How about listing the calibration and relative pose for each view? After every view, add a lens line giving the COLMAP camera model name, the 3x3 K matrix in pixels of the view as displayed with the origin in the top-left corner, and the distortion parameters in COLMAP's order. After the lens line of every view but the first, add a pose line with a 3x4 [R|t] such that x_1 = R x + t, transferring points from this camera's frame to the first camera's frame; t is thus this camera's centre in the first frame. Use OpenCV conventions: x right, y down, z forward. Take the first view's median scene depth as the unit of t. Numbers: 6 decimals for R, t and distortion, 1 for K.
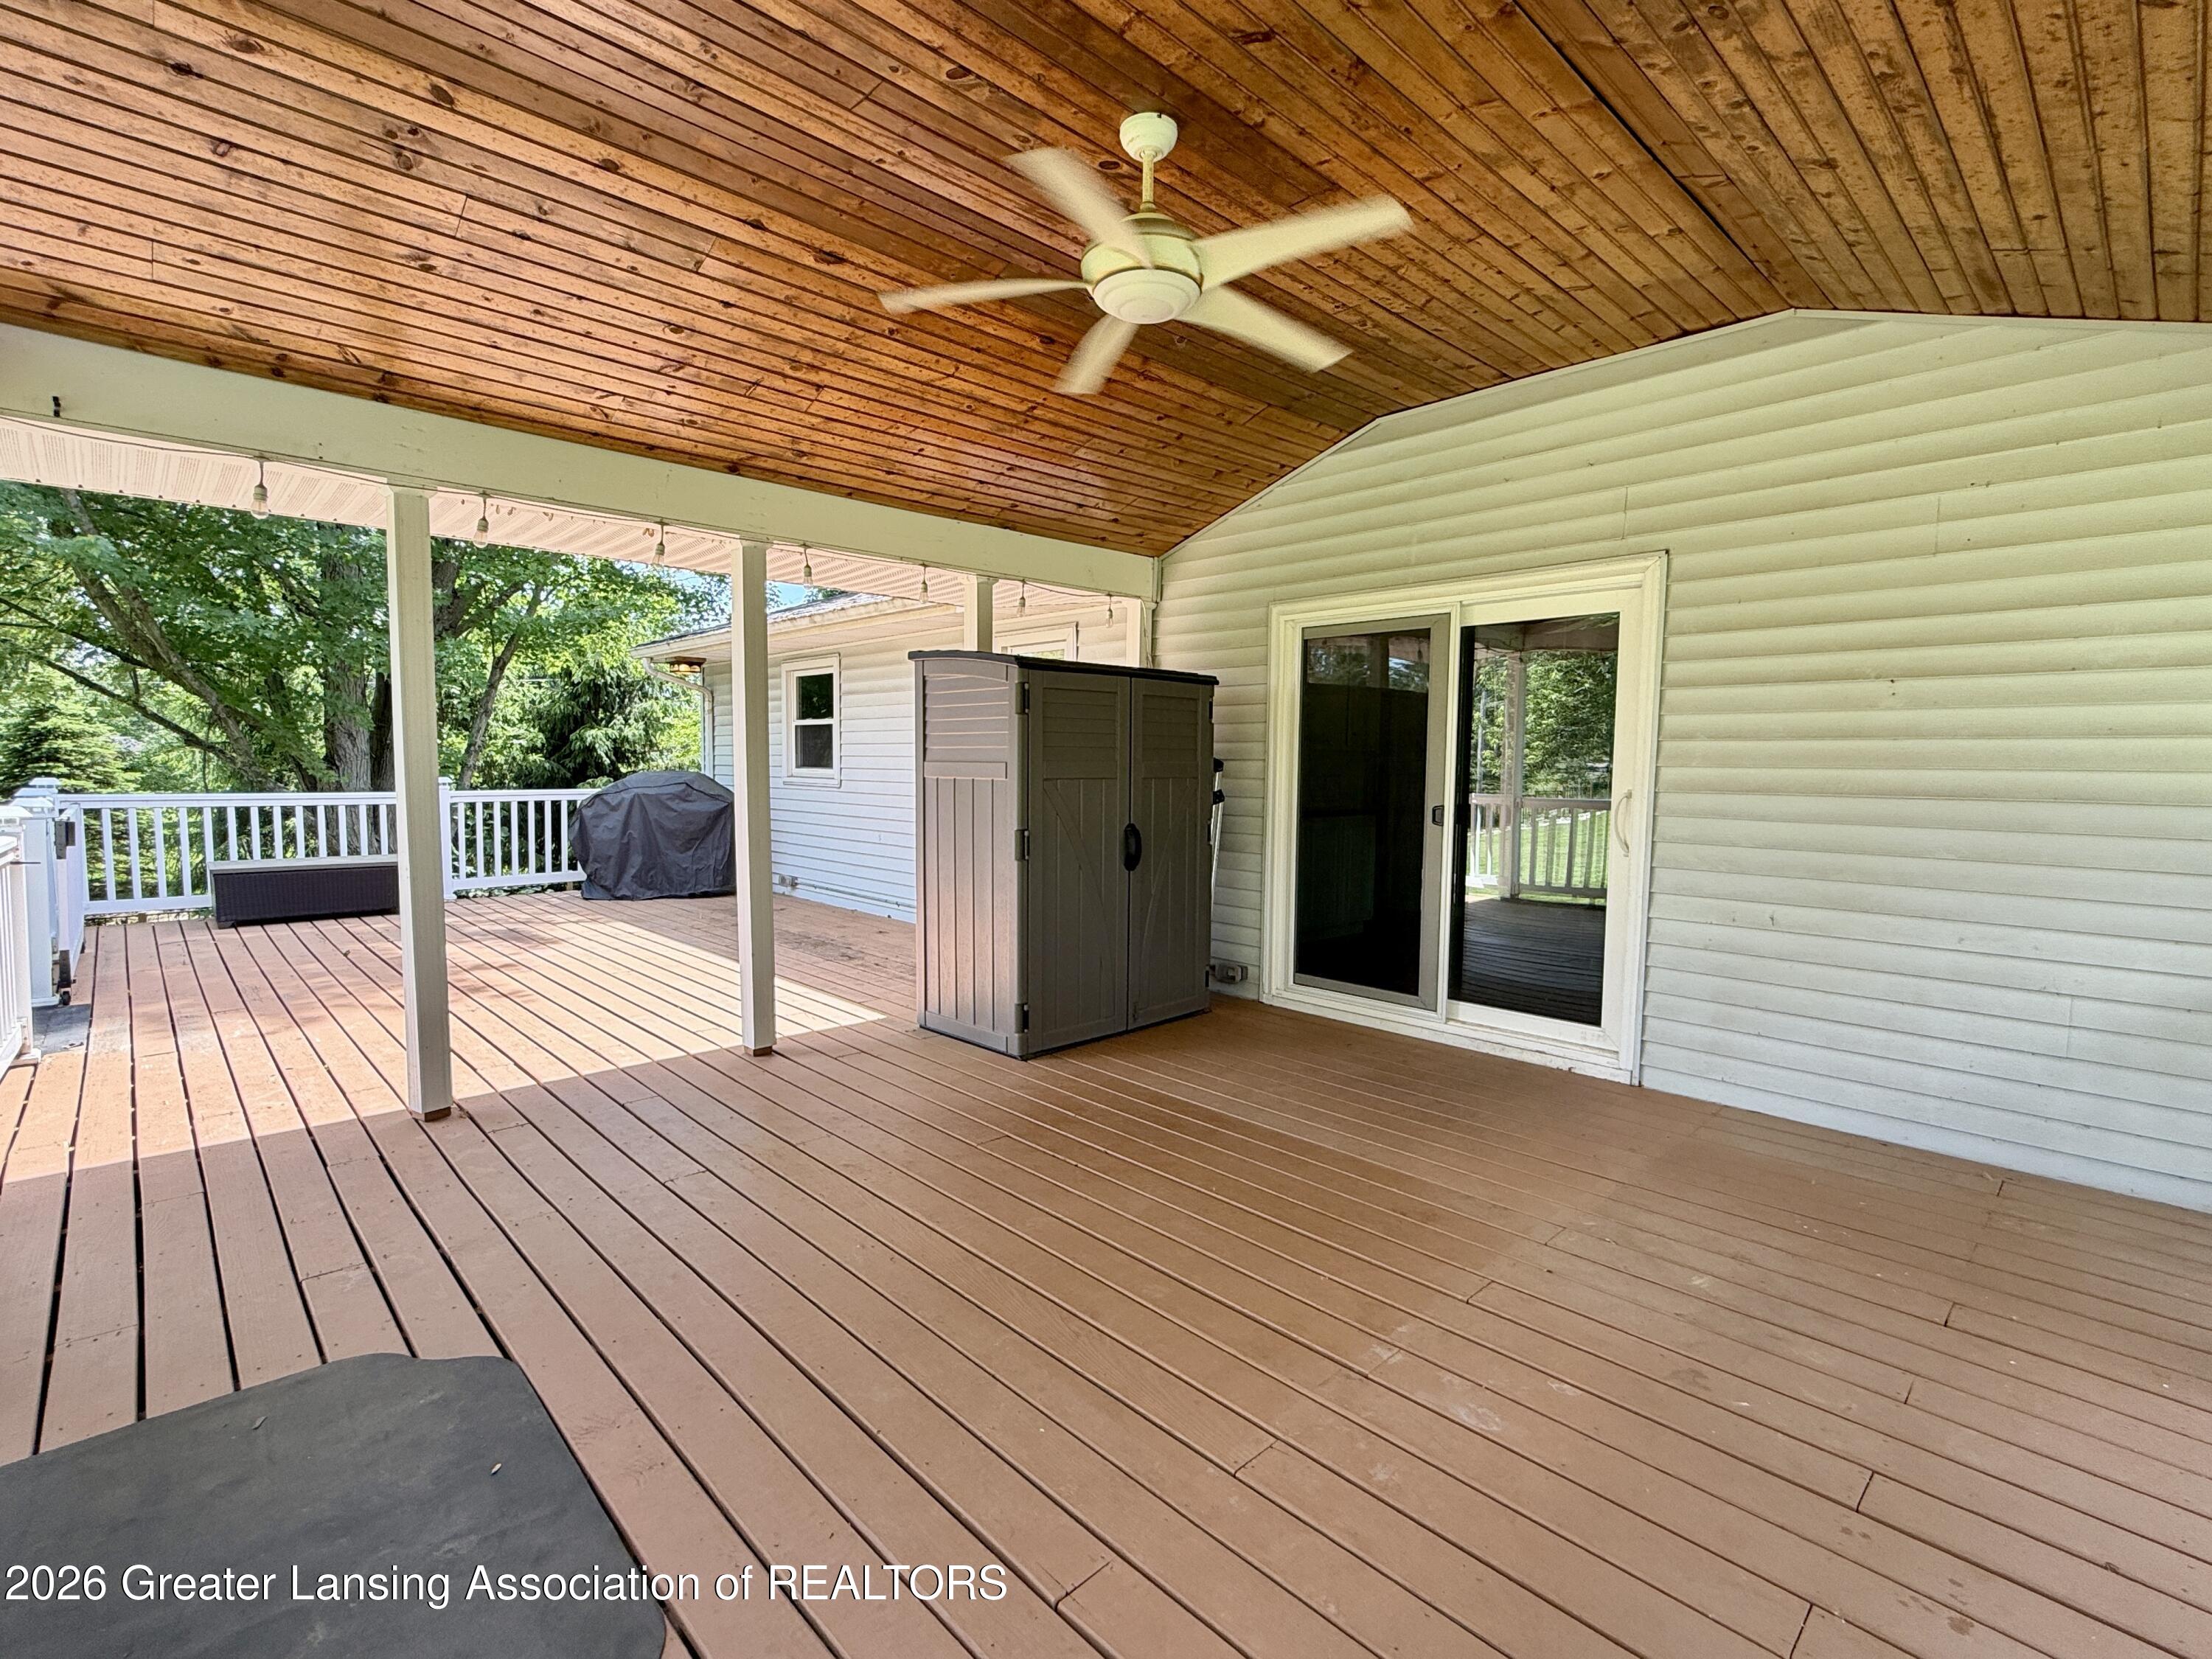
lens RADIAL K [[1022.0, 0, 1115.6], [0, 1022.0, 836.9], [0, 0, 1]] dist [-0.000334, -0.000407]
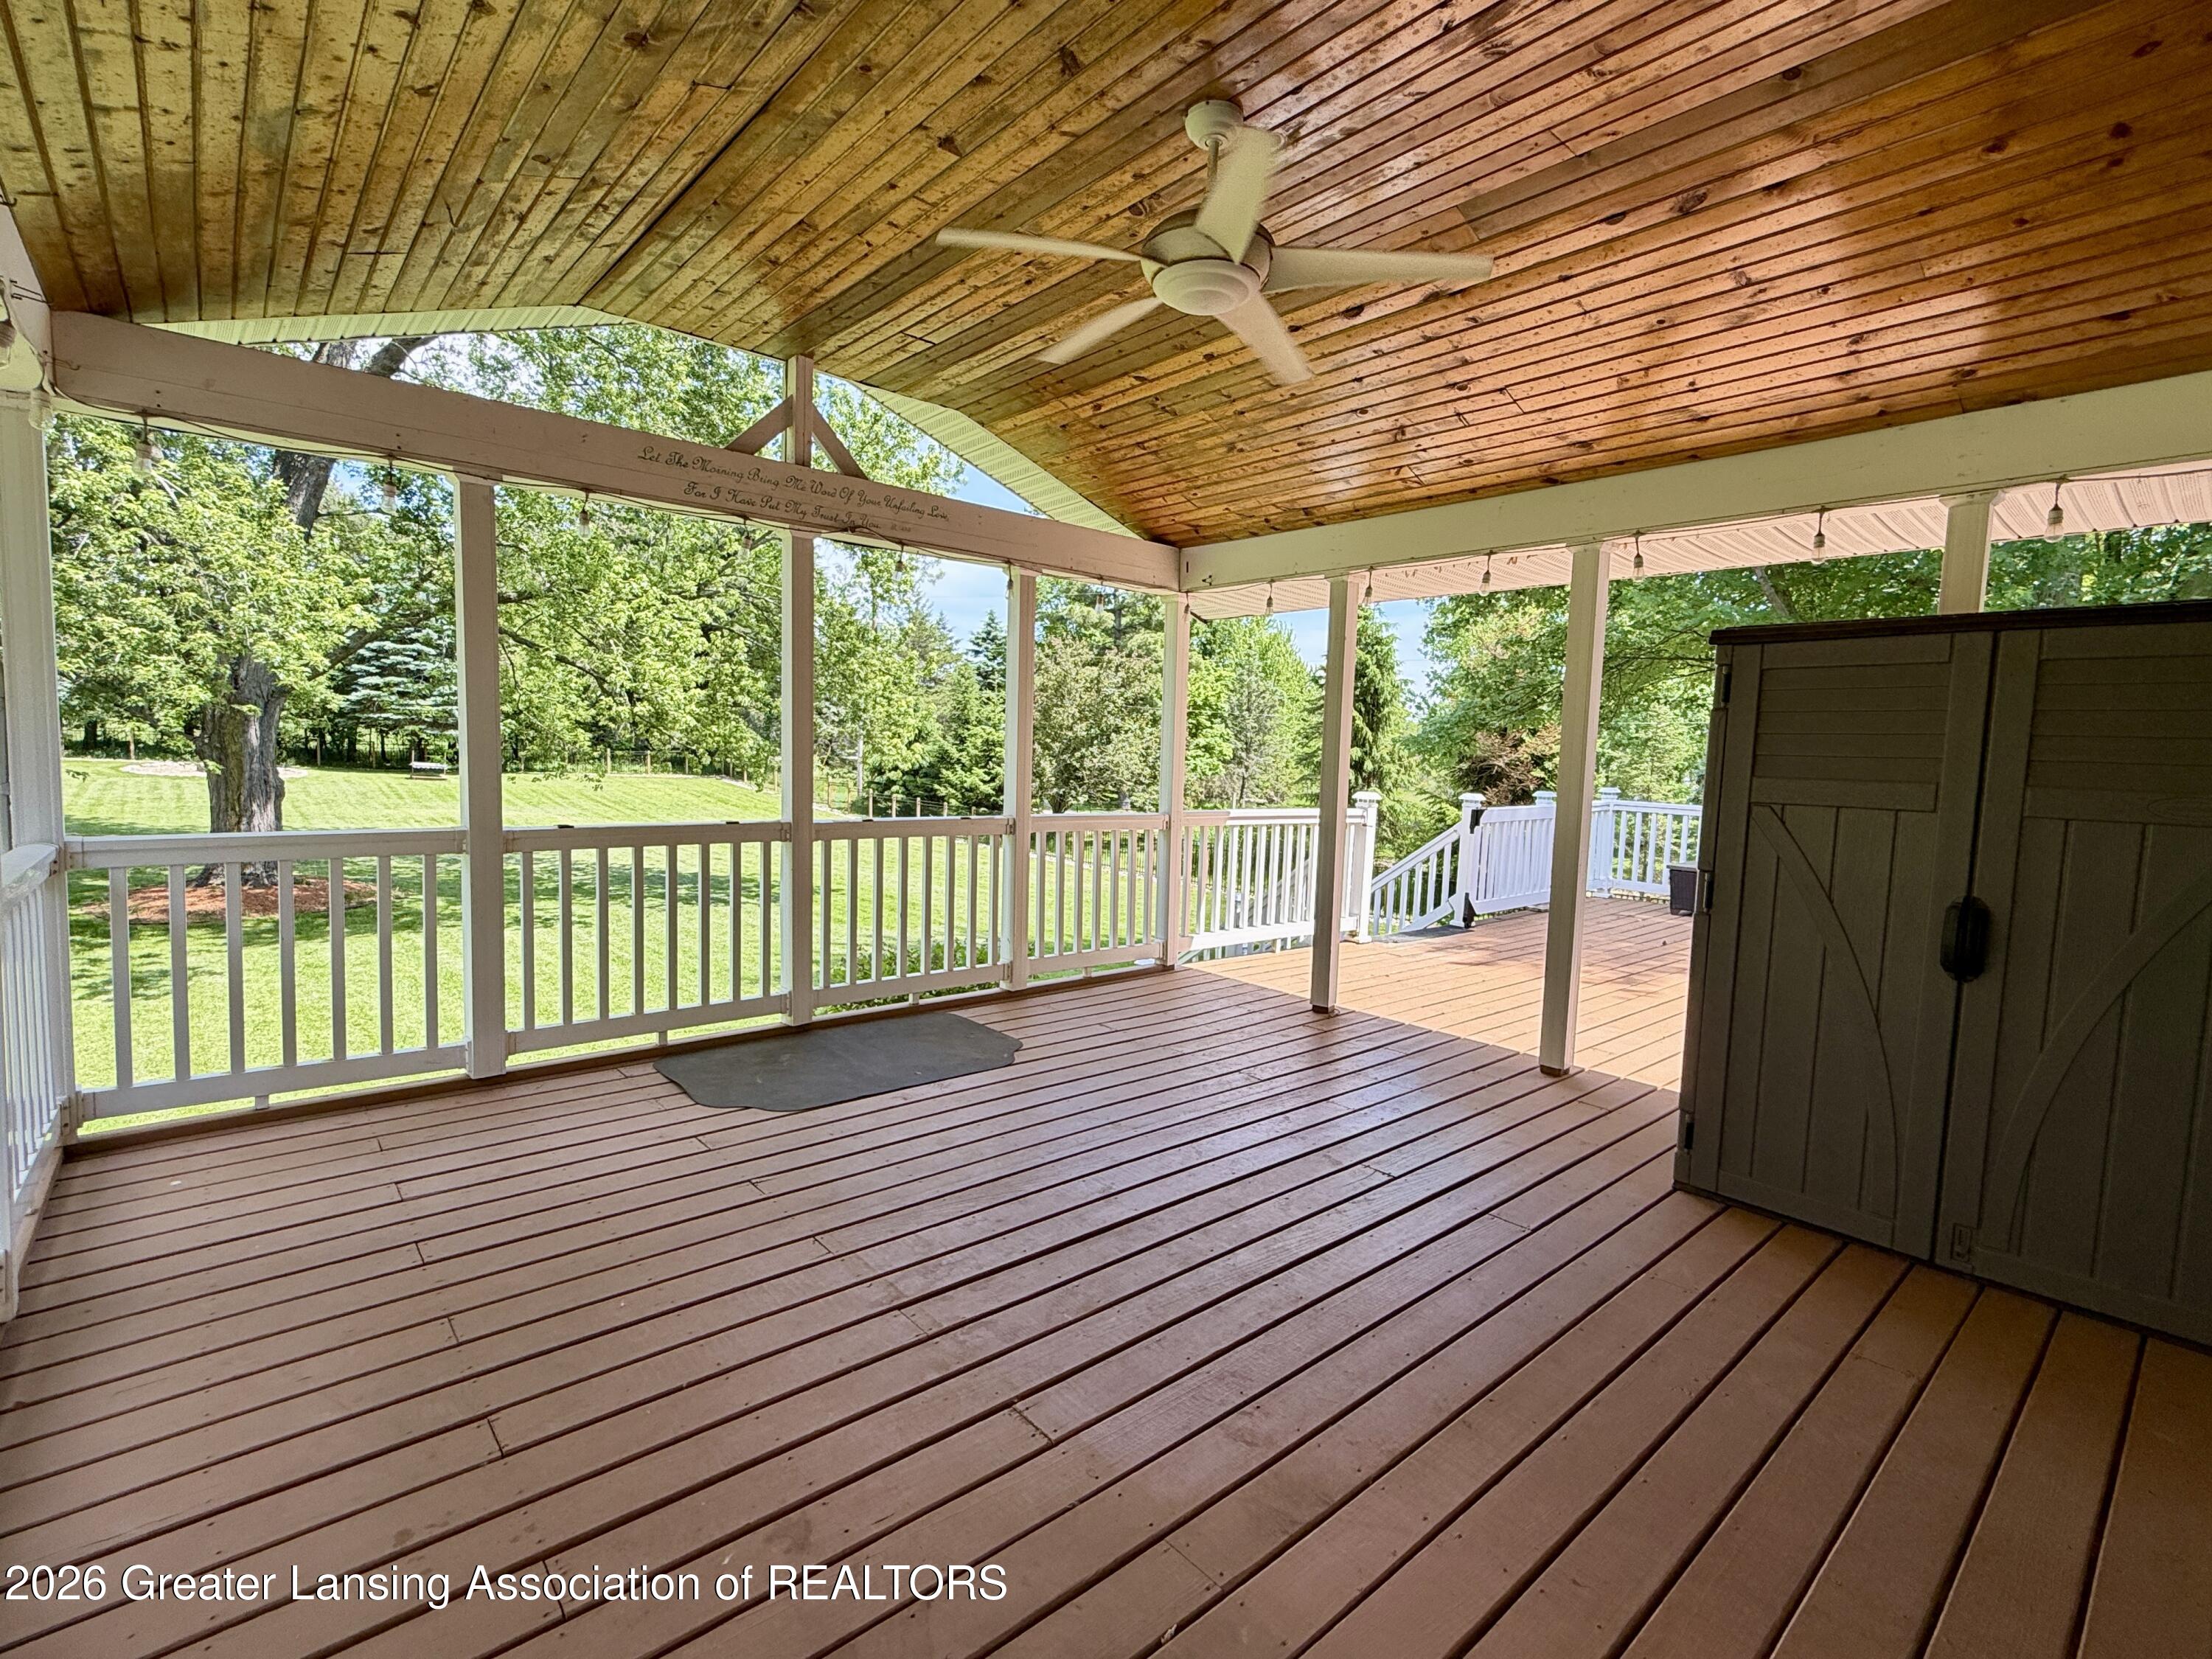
lens RADIAL K [[1022.0, 0, 1107.6], [0, 1022.0, 820.7], [0, 0, 1]] dist [-0.000334, -0.000407]
pose [[-0.050522, 0.059948, -0.996922, 0.625052], [-0.111768, 0.991587, 0.065292, -0.041114], [0.992449, 0.114723, -0.043397, 0.598281]]
